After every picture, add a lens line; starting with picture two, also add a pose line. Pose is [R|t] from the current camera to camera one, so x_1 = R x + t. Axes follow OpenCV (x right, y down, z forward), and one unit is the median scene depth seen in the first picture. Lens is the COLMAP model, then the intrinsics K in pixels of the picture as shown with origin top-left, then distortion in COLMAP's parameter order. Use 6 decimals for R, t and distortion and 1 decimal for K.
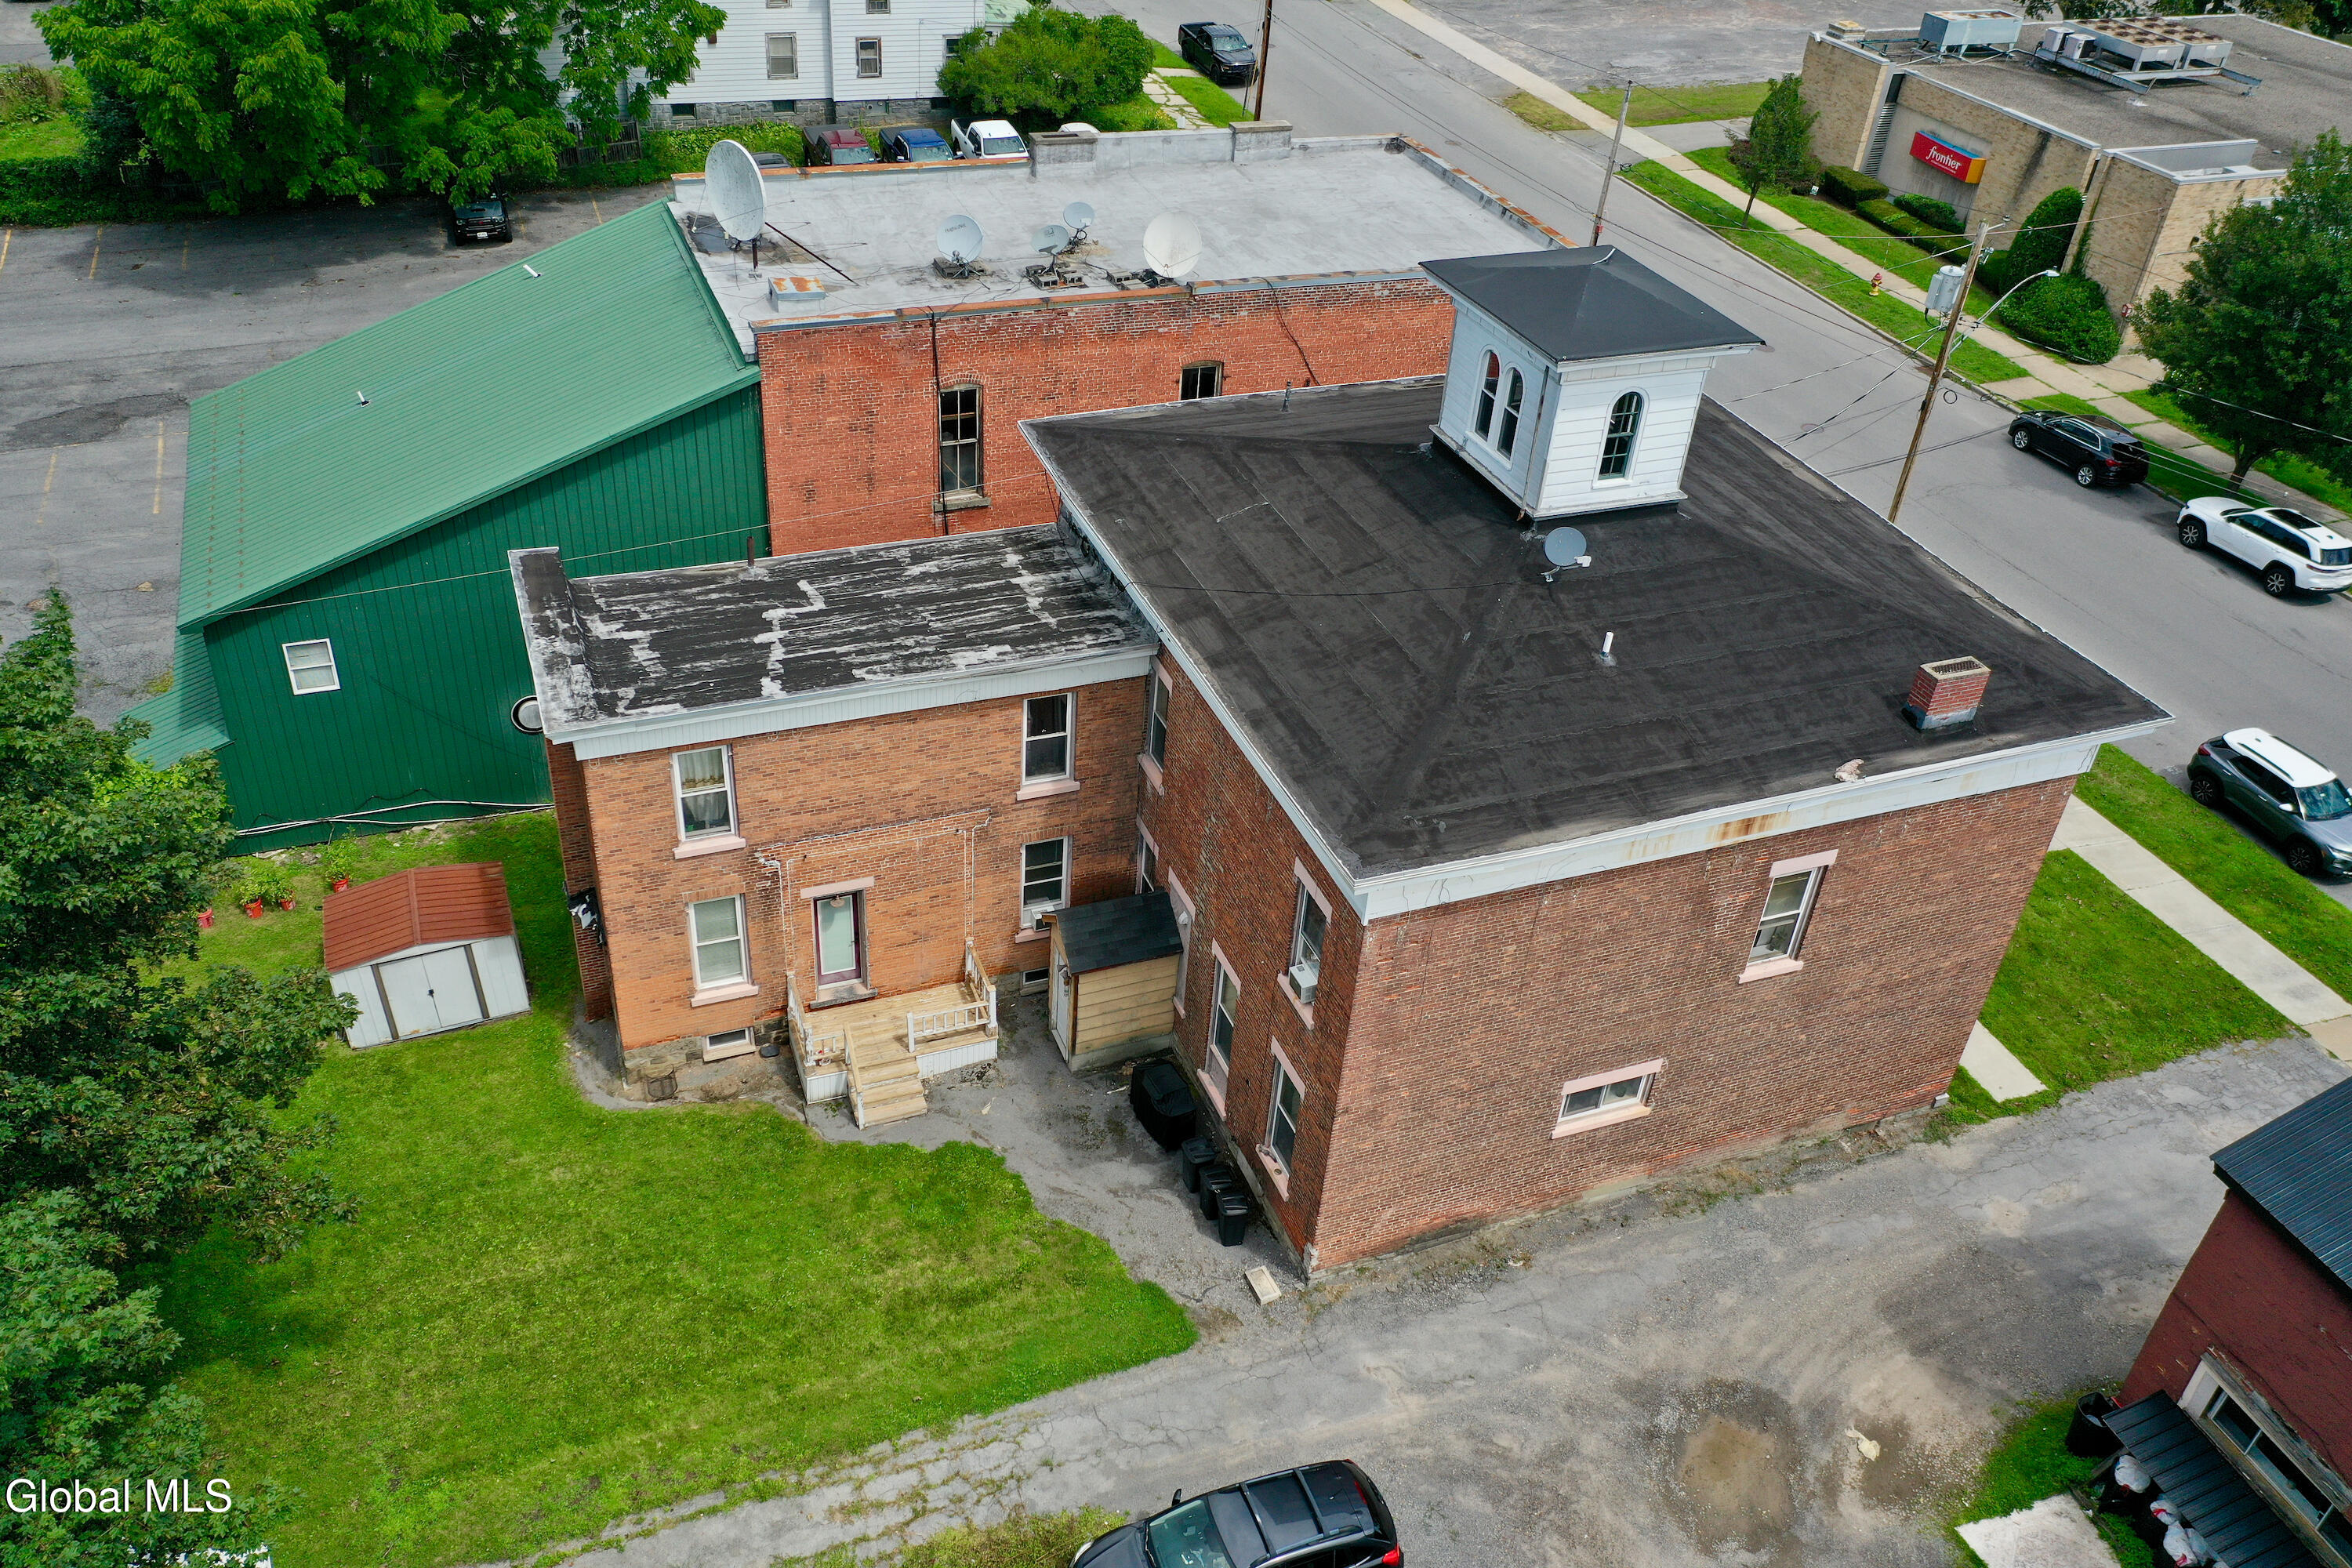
lens RADIAL K [[1864.4, 0, 1174.4], [0, 1864.4, 779.8], [0, 0, 1]] dist [0.014738, 0.001437]
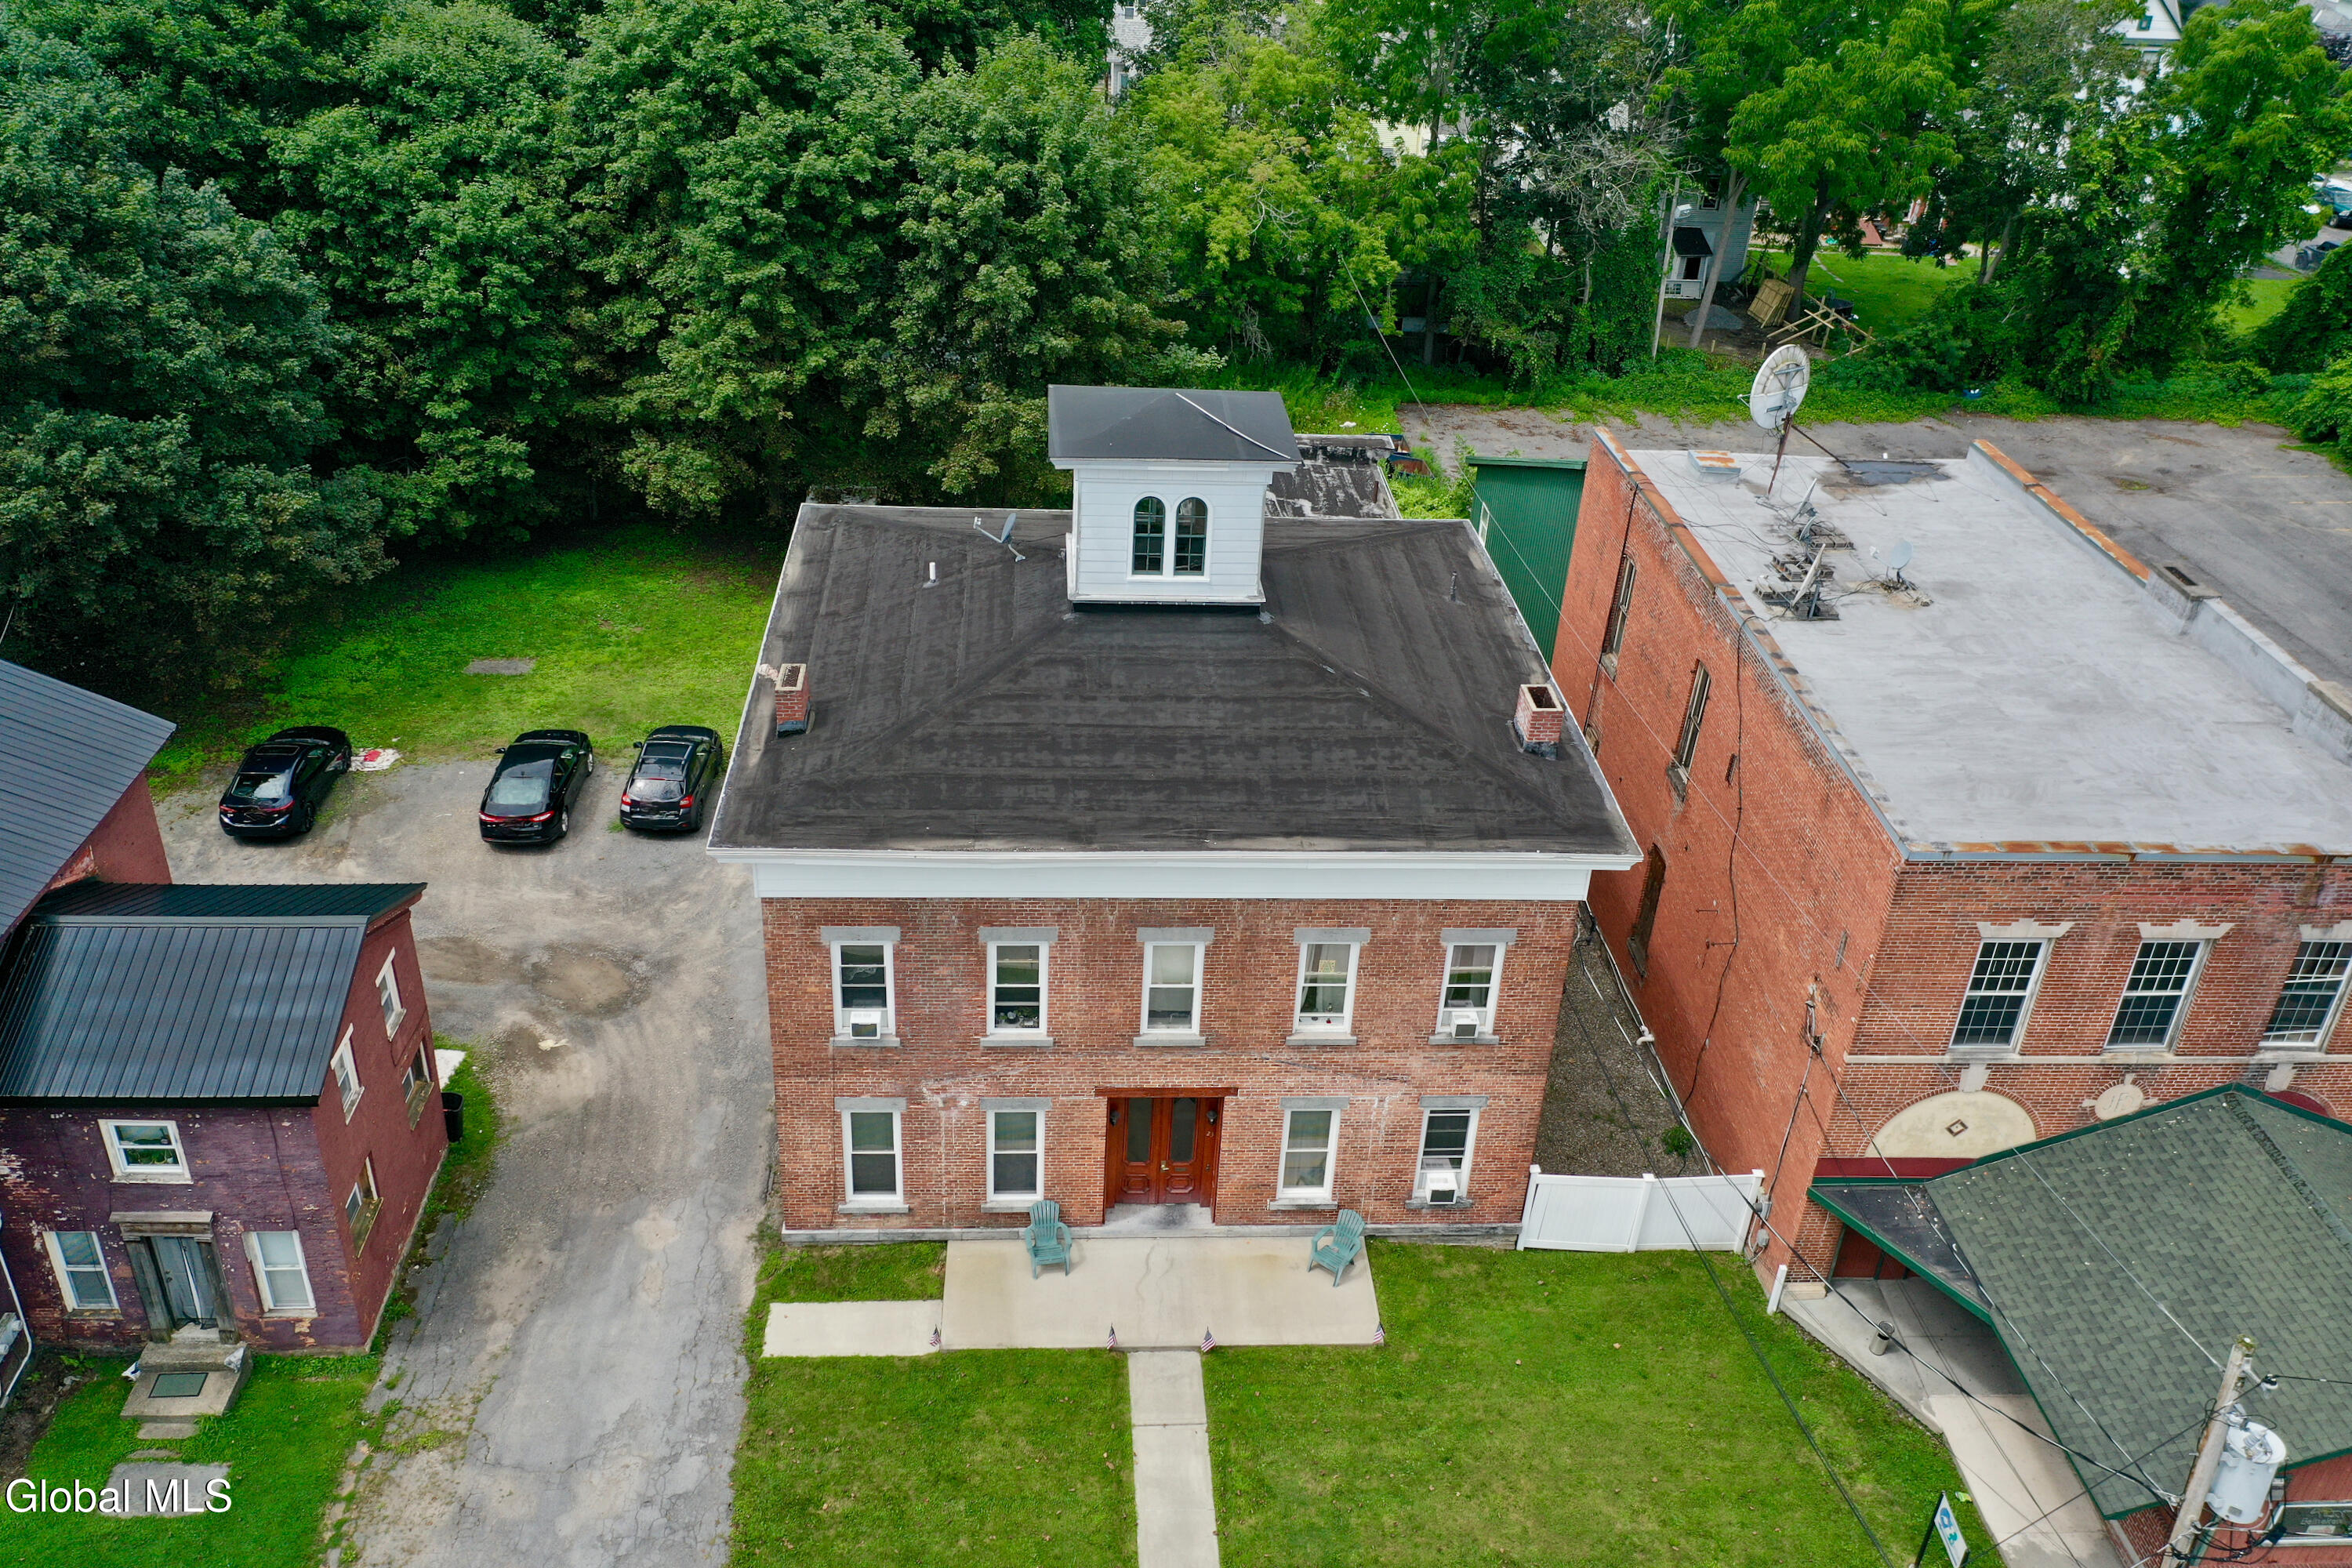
lens RADIAL K [[1902.5, 0, 1176.0], [0, 1902.5, 784.0], [0, 0, 1]] dist [0.011122, 0.012519]
pose [[-0.298276, 0.411221, -0.861353, 1.168348], [-0.600666, 0.620455, 0.504218, -0.633903], [0.741776, 0.667782, 0.061940, 0.976252]]
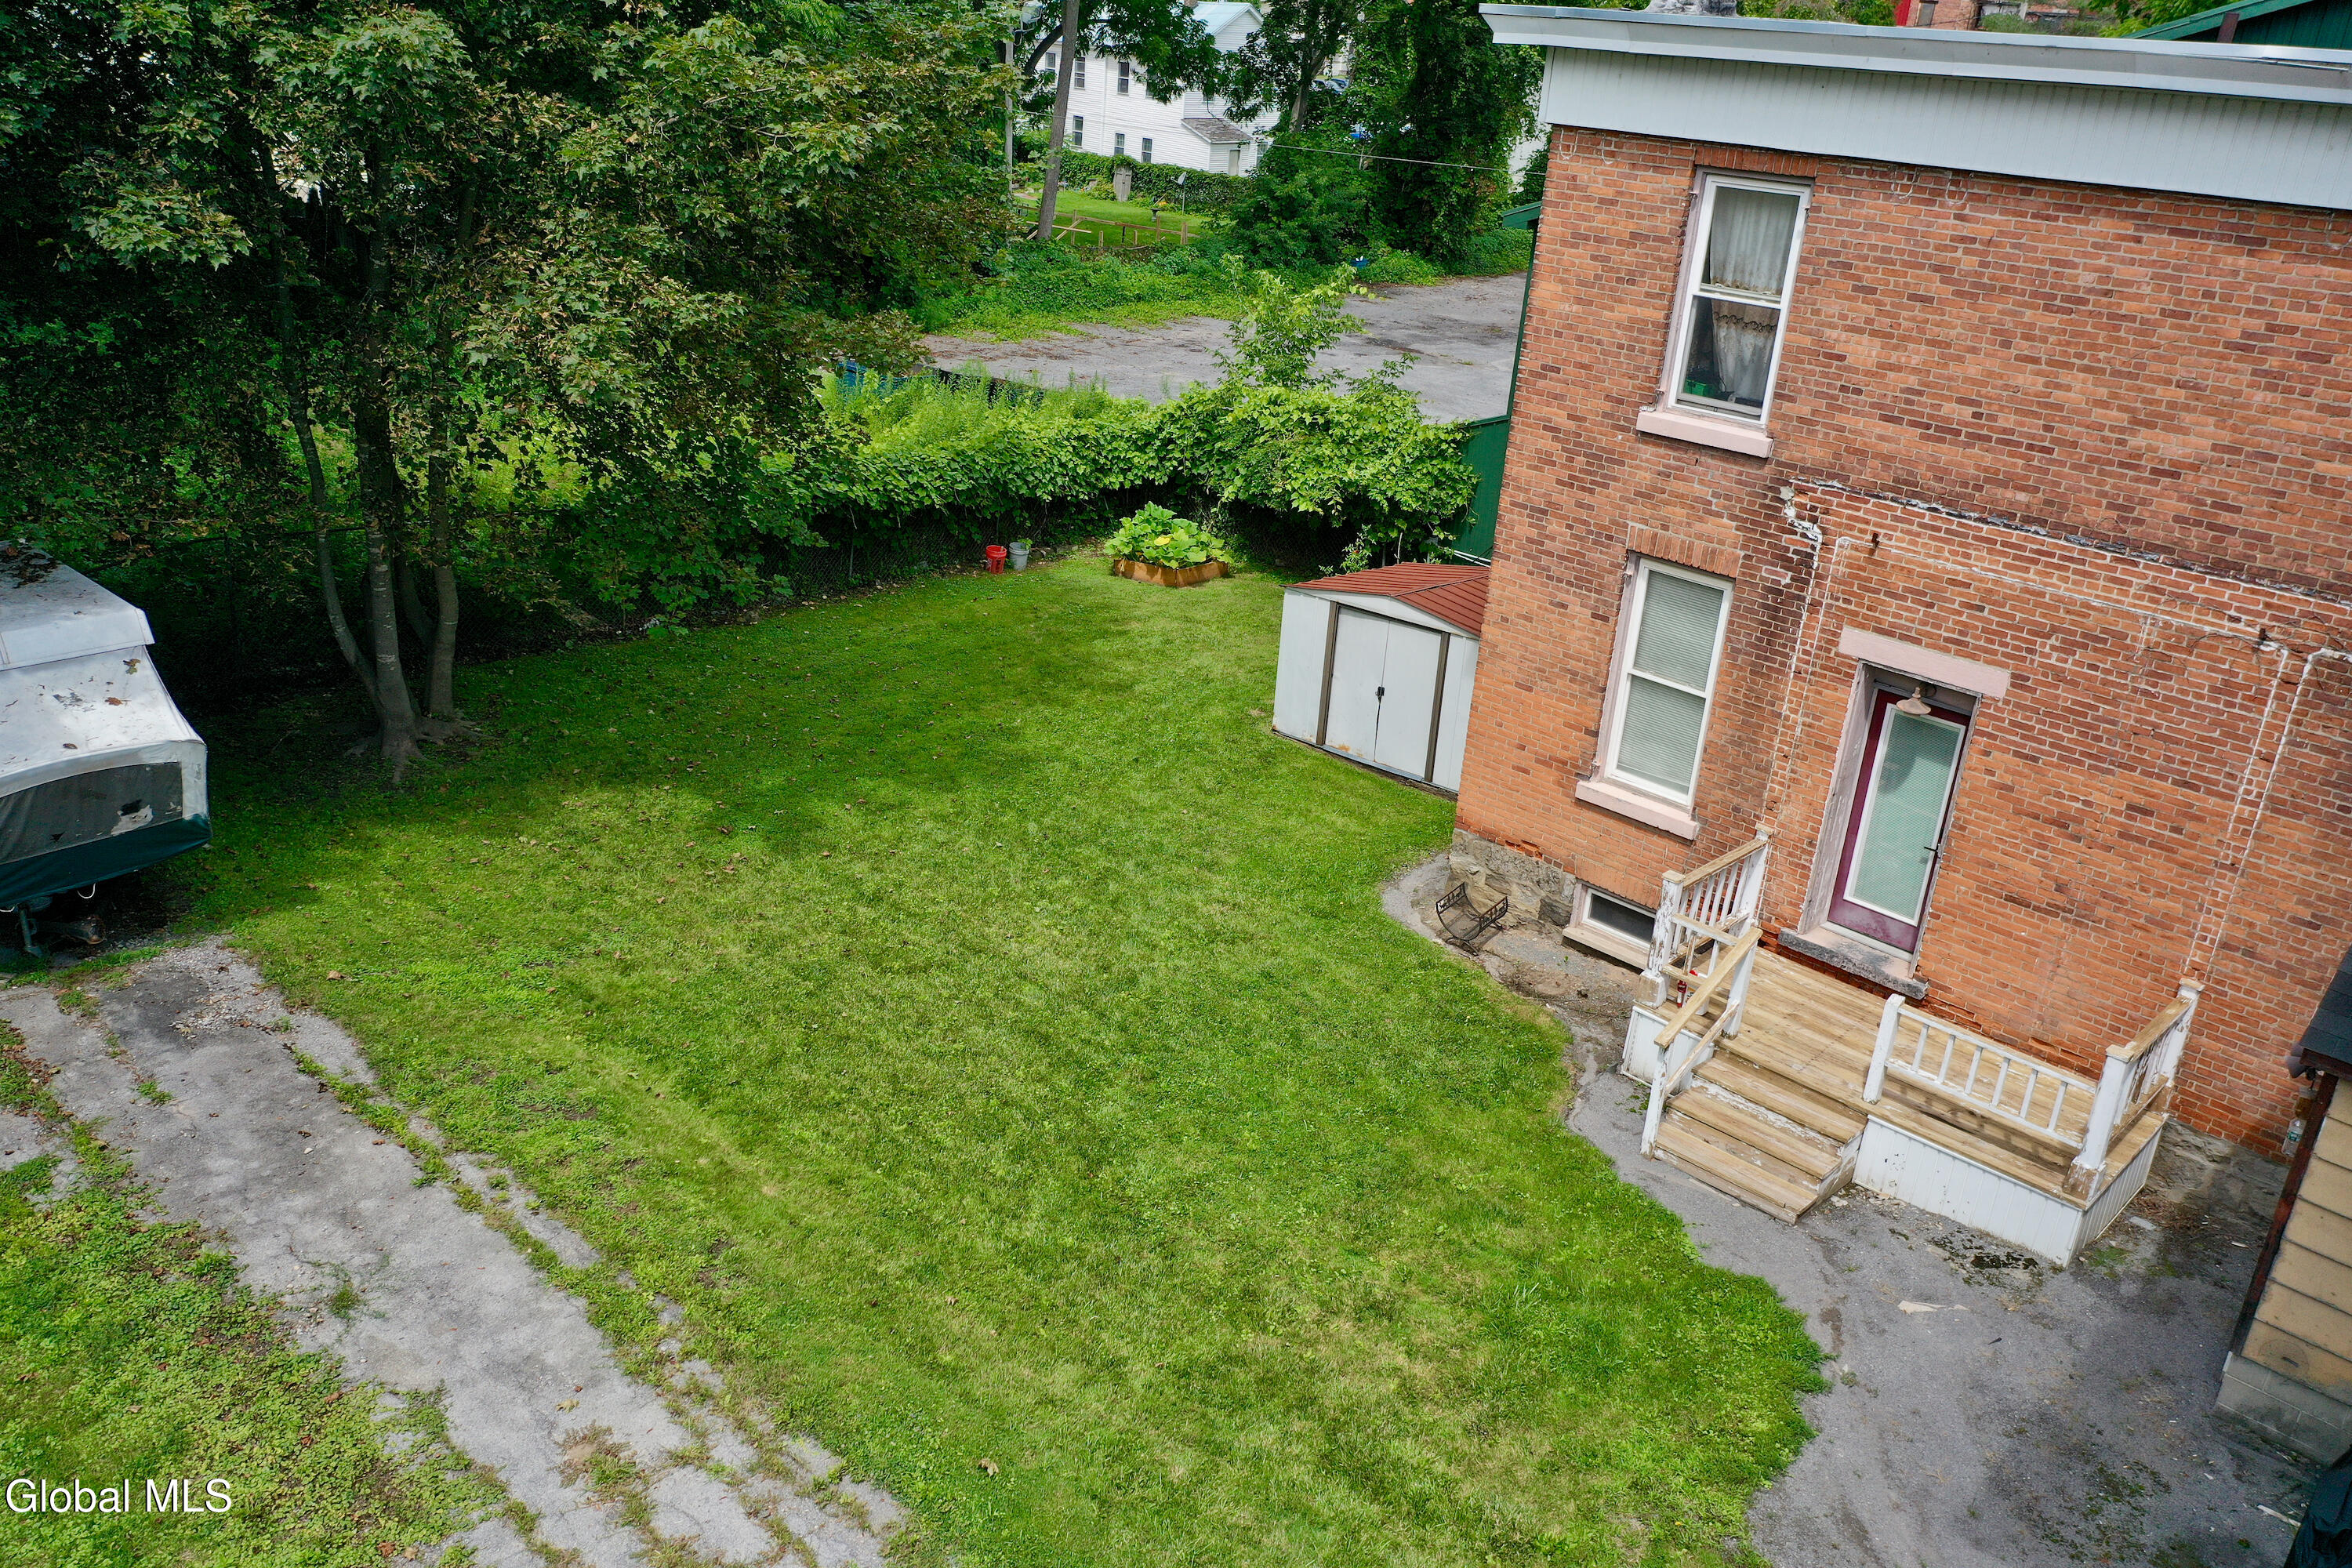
lens RADIAL K [[1864.4, 0, 1174.4], [0, 1864.4, 779.8], [0, 0, 1]] dist [0.014738, 0.001437]
pose [[0.423402, 0.322370, -0.846645, 0.121909], [-0.550671, 0.833663, 0.042040, 0.158746], [0.719370, 0.448423, 0.530494, 0.664291]]
